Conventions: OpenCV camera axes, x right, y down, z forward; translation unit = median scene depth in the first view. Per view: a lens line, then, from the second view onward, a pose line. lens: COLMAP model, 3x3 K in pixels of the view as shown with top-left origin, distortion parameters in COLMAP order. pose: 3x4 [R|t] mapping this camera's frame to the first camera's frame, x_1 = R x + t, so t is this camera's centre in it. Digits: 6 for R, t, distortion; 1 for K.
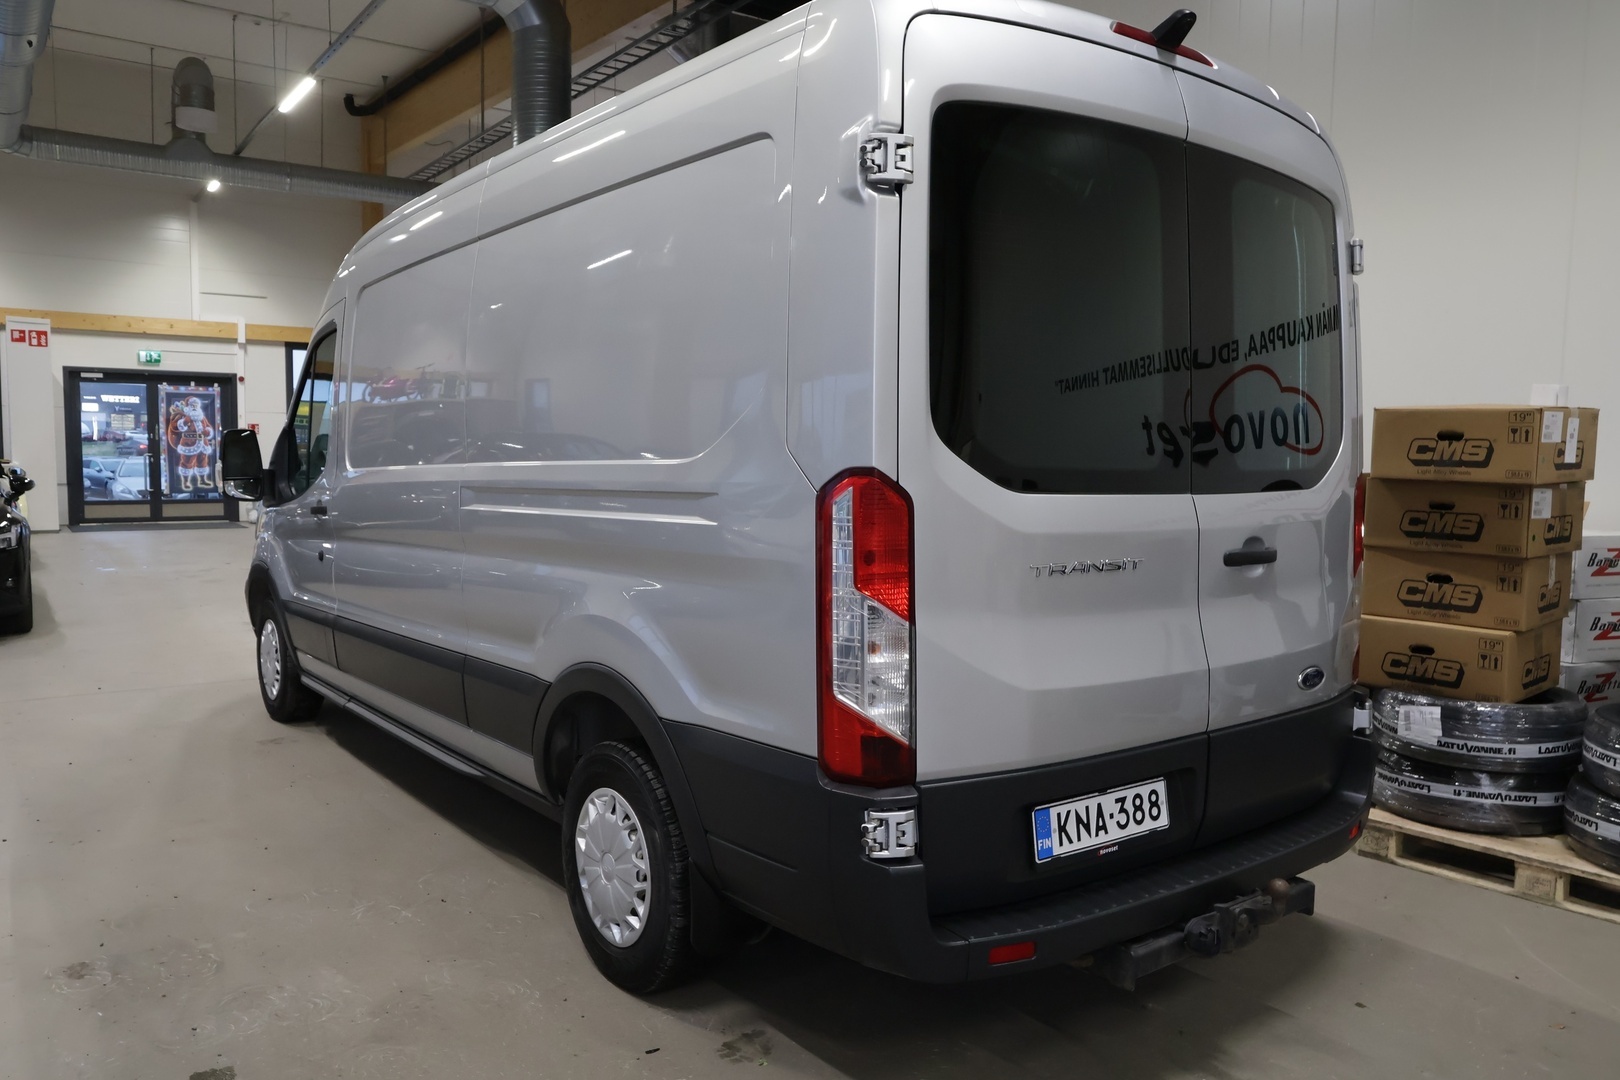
lens RADIAL K [[1212.0, 0, 826.6], [0, 1212.0, 542.5], [0, 0, 1]] dist [0.006224, -0.005357]
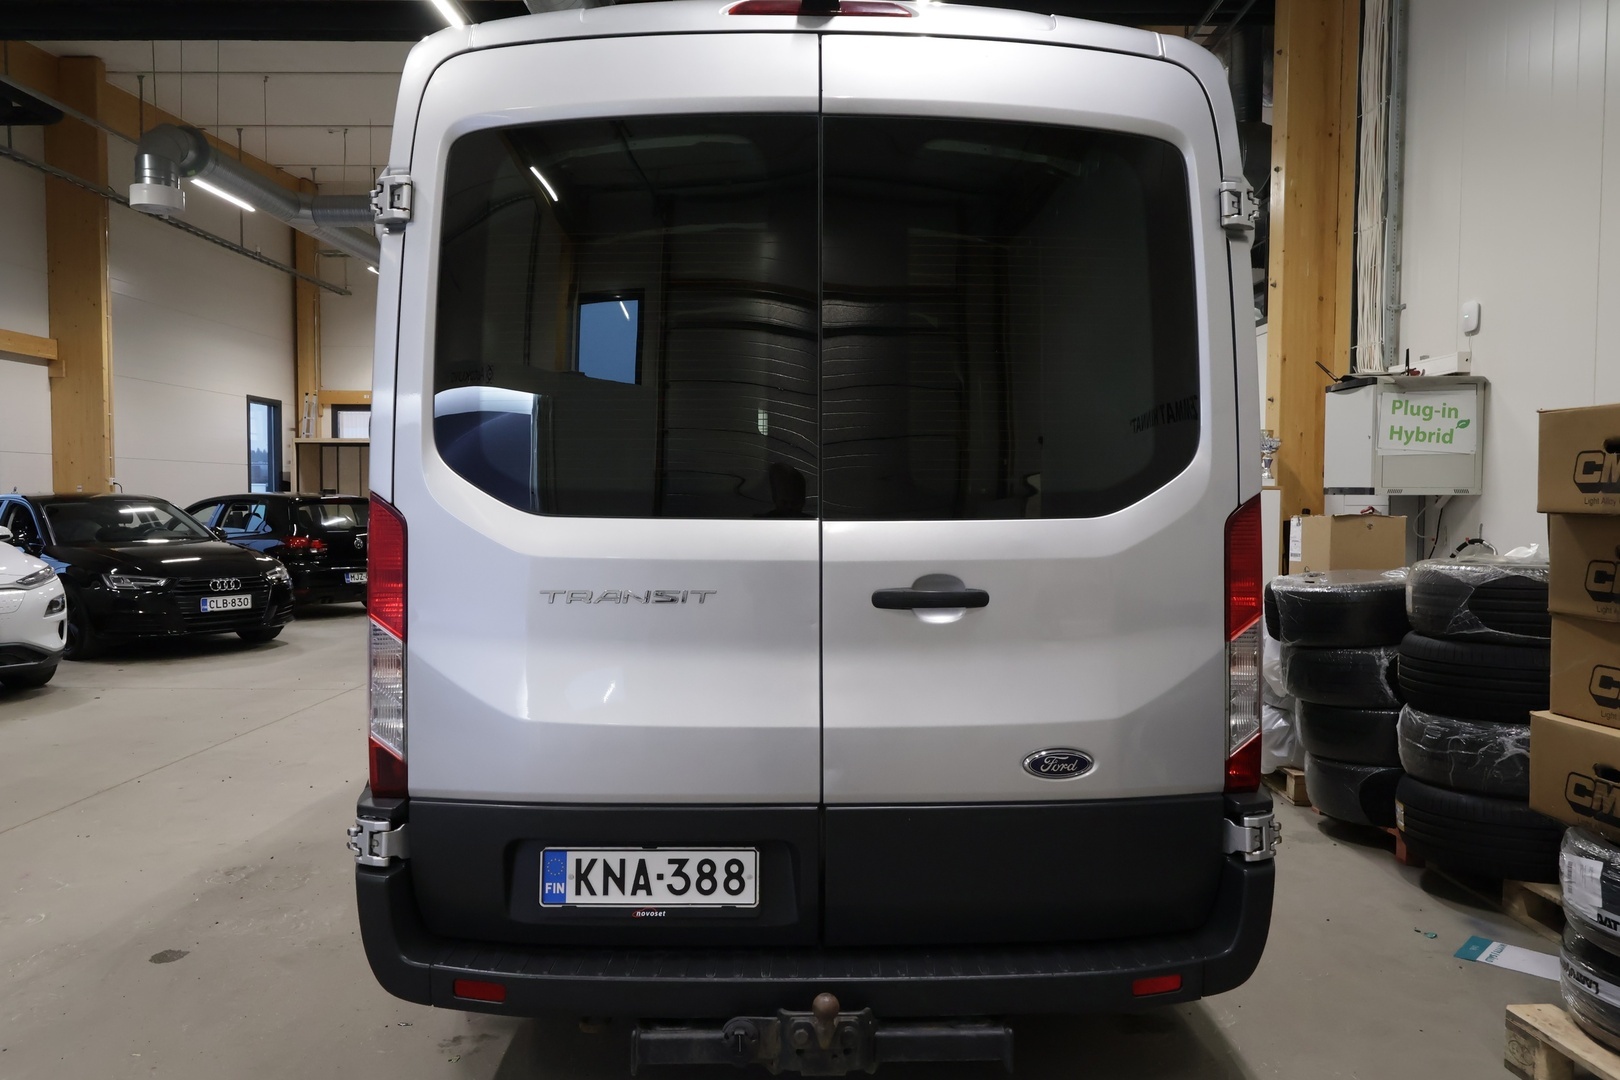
lens RADIAL K [[1212.0, 0, 819.5], [0, 1212.0, 536.8], [0, 0, 1]] dist [0.006224, -0.005357]
pose [[0.797726, 0.008312, -0.602963, 0.845073], [-0.038609, 0.998558, -0.037313, 0.003269], [0.601783, 0.053045, 0.796896, 0.334041]]
